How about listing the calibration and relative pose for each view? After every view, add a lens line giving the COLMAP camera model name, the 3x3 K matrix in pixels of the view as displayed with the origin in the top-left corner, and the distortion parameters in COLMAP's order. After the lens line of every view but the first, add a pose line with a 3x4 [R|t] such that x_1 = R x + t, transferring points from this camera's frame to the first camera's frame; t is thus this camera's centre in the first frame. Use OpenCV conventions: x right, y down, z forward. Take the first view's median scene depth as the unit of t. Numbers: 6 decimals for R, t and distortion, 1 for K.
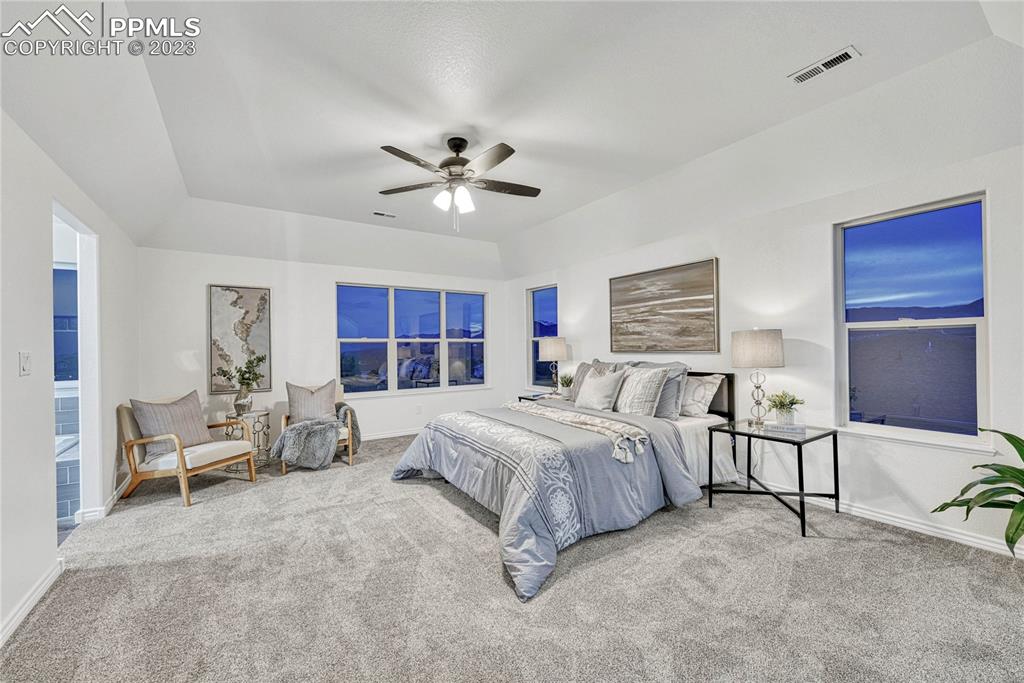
lens RADIAL K [[410.8, 0, 508.7], [0, 410.8, 343.4], [0, 0, 1]] dist [0.003552, 0.000394]
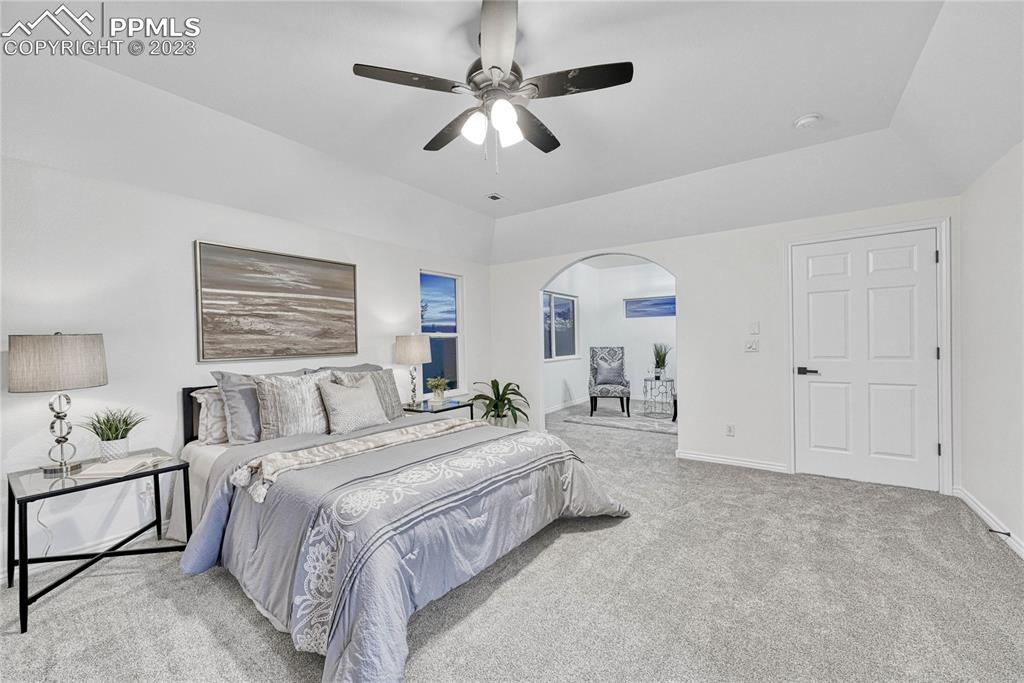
lens RADIAL K [[410.8, 0, 505.5], [0, 410.8, 344.5], [0, 0, 1]] dist [0.003552, 0.000394]
pose [[-0.363849, 0.014928, 0.931338, -0.564380], [0.014886, 0.999837, -0.010211, 0.011805], [-0.931339, 0.010149, -0.364012, 0.929064]]
